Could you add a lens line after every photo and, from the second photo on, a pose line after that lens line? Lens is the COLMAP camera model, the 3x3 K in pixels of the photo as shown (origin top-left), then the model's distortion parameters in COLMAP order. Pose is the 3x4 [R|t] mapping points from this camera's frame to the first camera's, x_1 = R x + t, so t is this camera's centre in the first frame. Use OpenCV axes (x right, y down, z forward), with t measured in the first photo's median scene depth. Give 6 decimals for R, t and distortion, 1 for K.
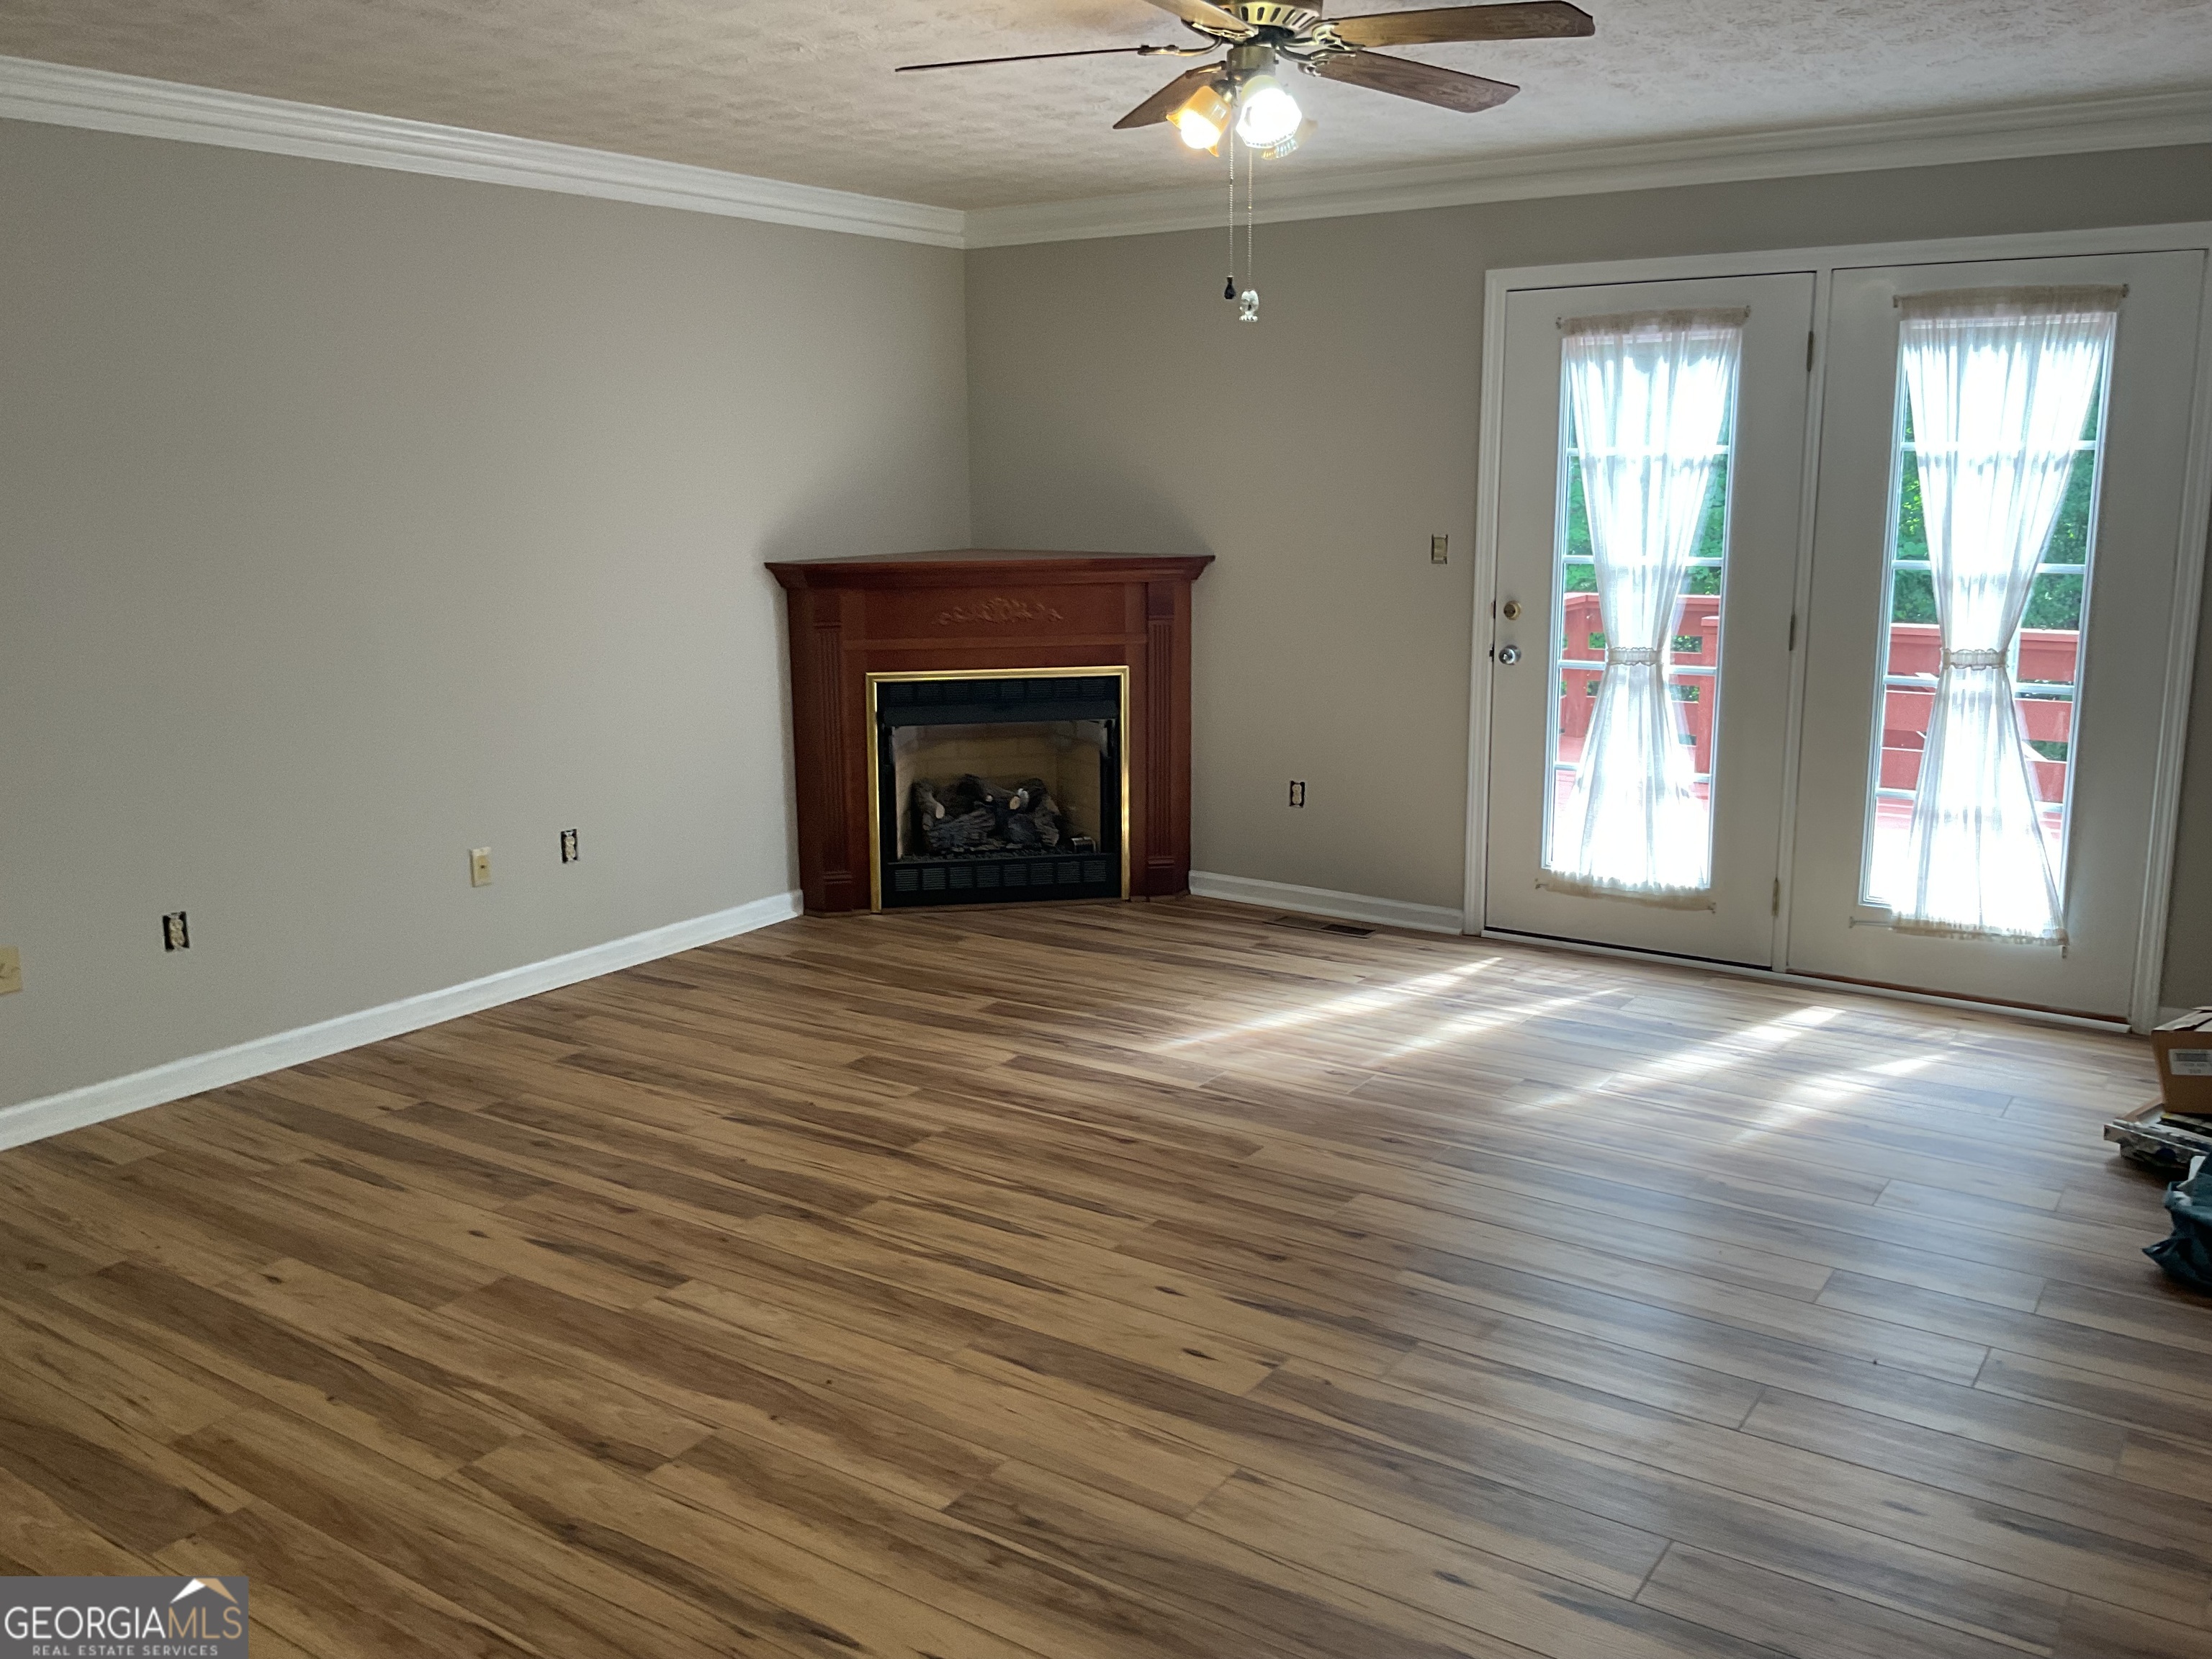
lens RADIAL K [[1835.2, 0, 1108.5], [0, 1835.2, 826.8], [0, 0, 1]] dist [0.069590, -0.135844]
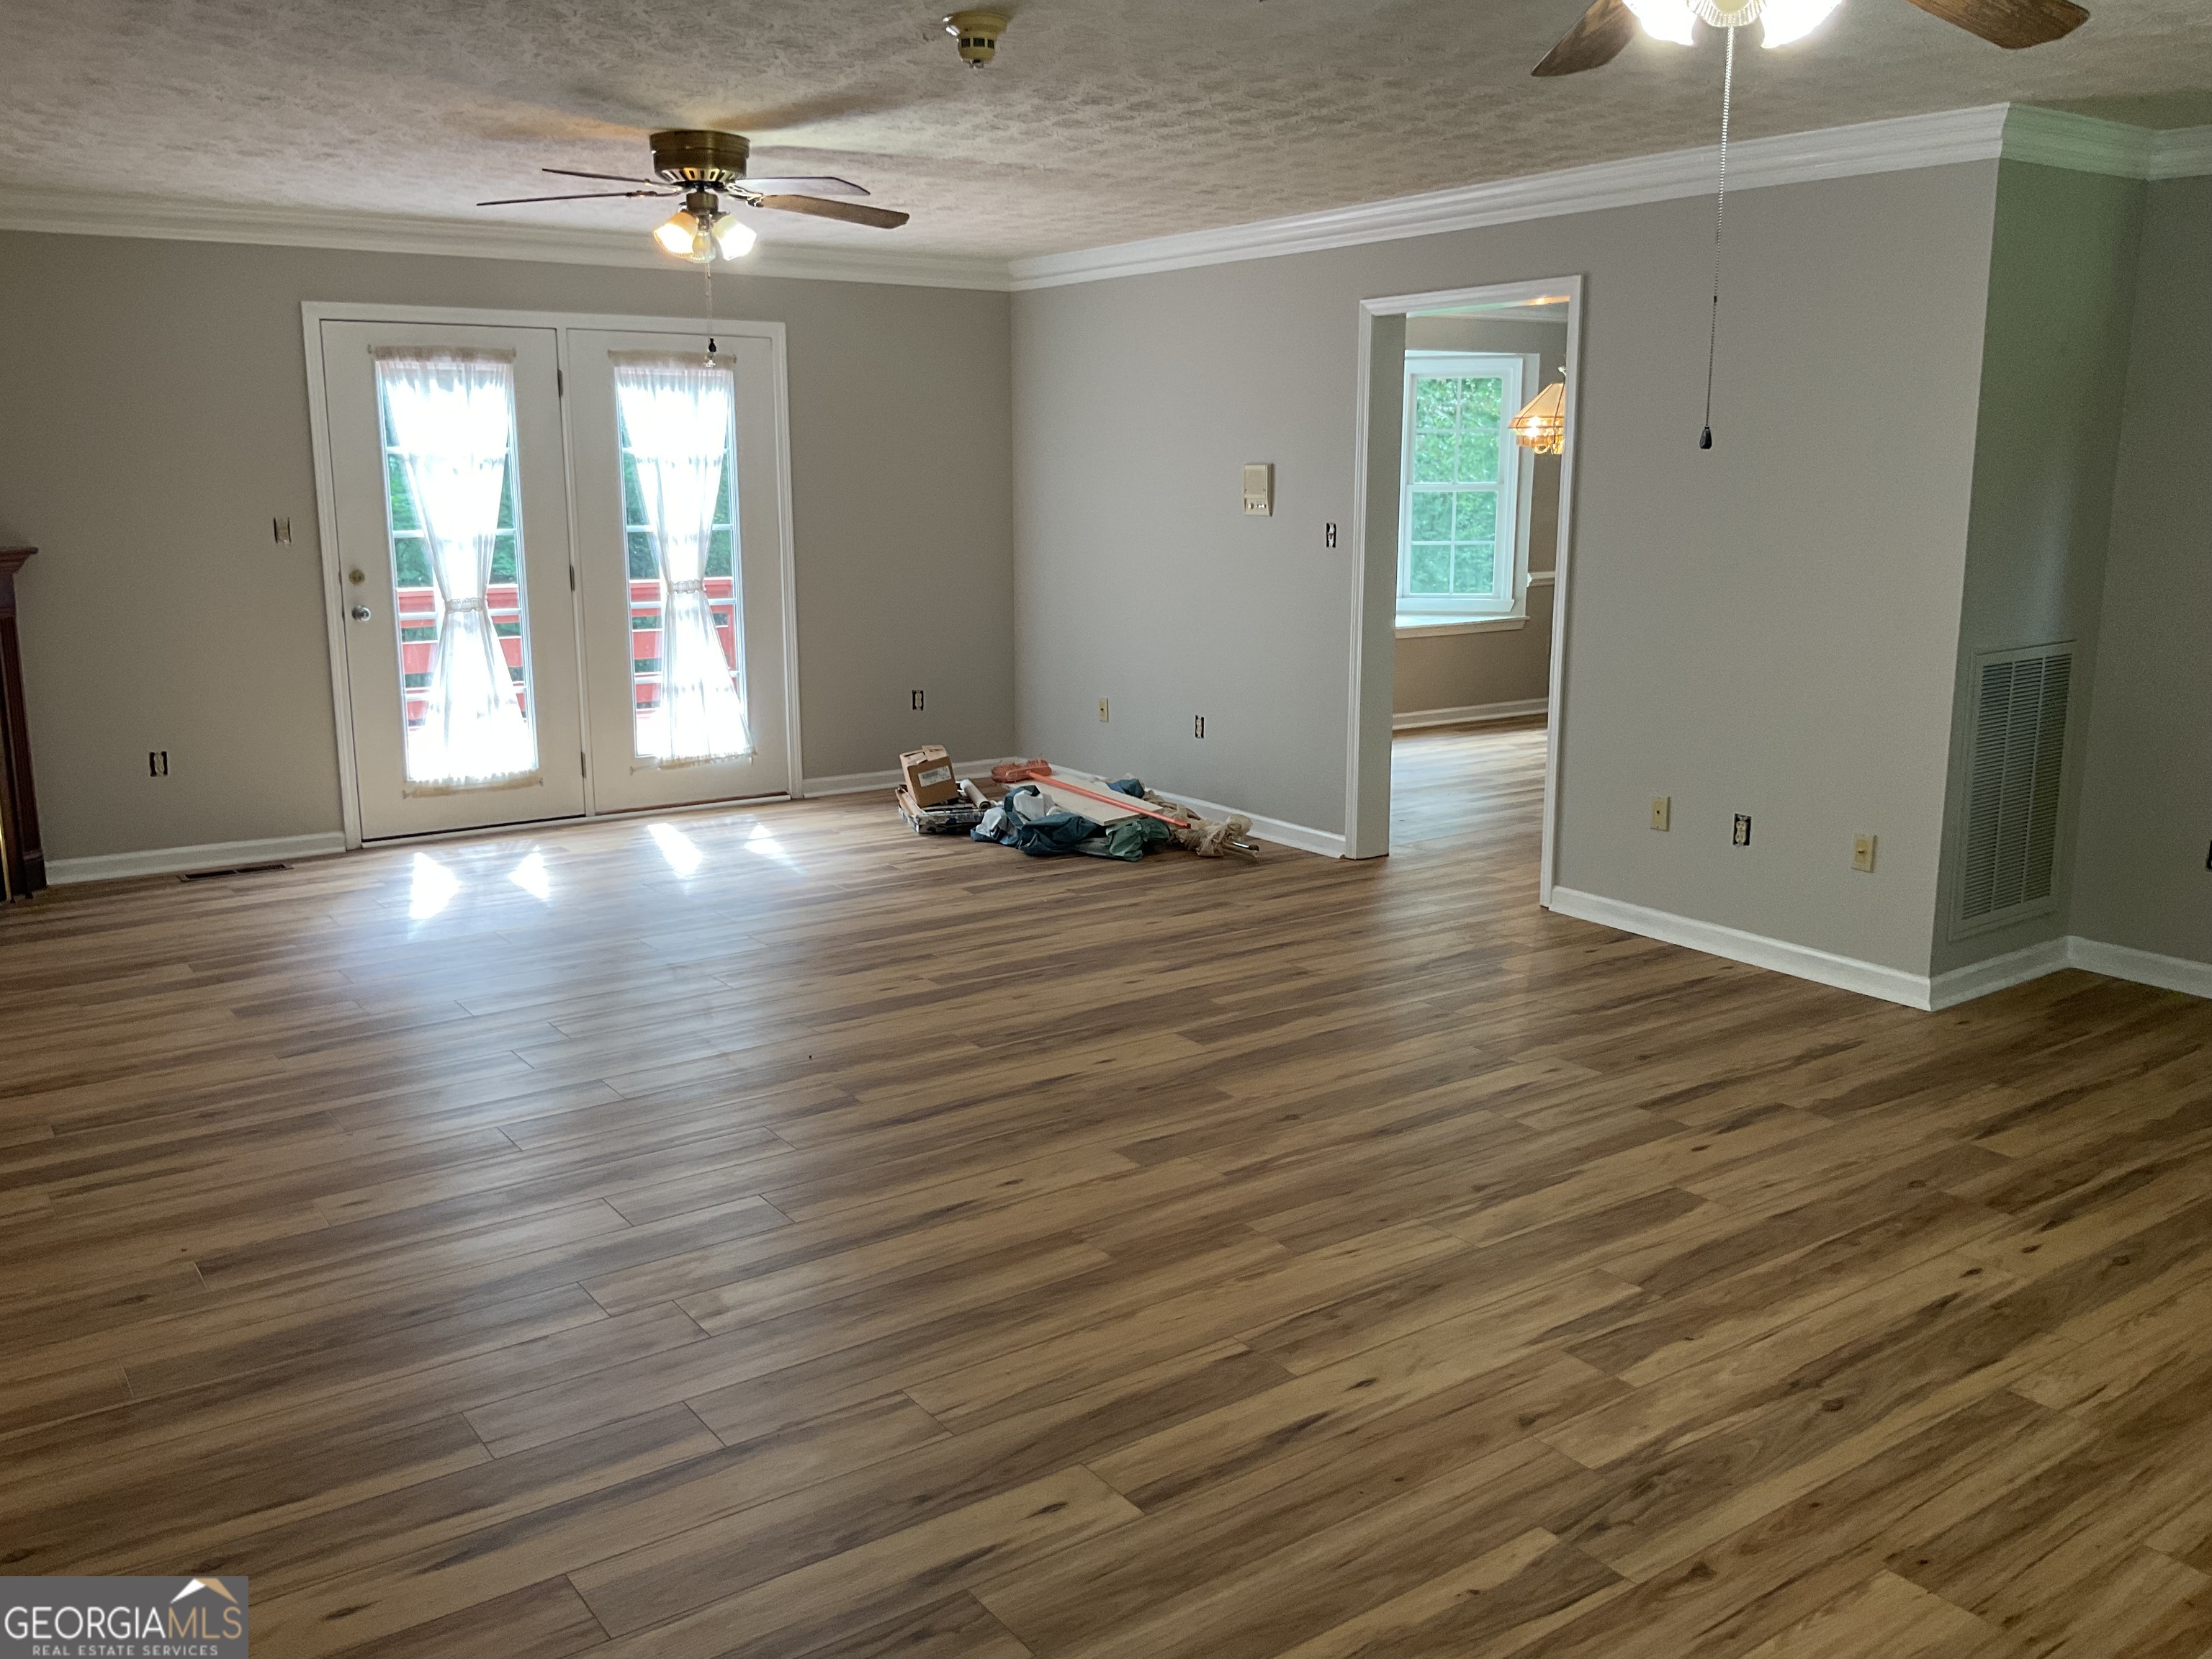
lens RADIAL K [[1835.2, 0, 1106.9], [0, 1835.2, 840.8], [0, 0, 1]] dist [0.069590, -0.135844]
pose [[0.339683, -0.185515, 0.922063, -0.866458], [0.181614, 0.974842, 0.129228, -0.016084], [-0.922839, 0.123562, 0.364830, 0.116165]]
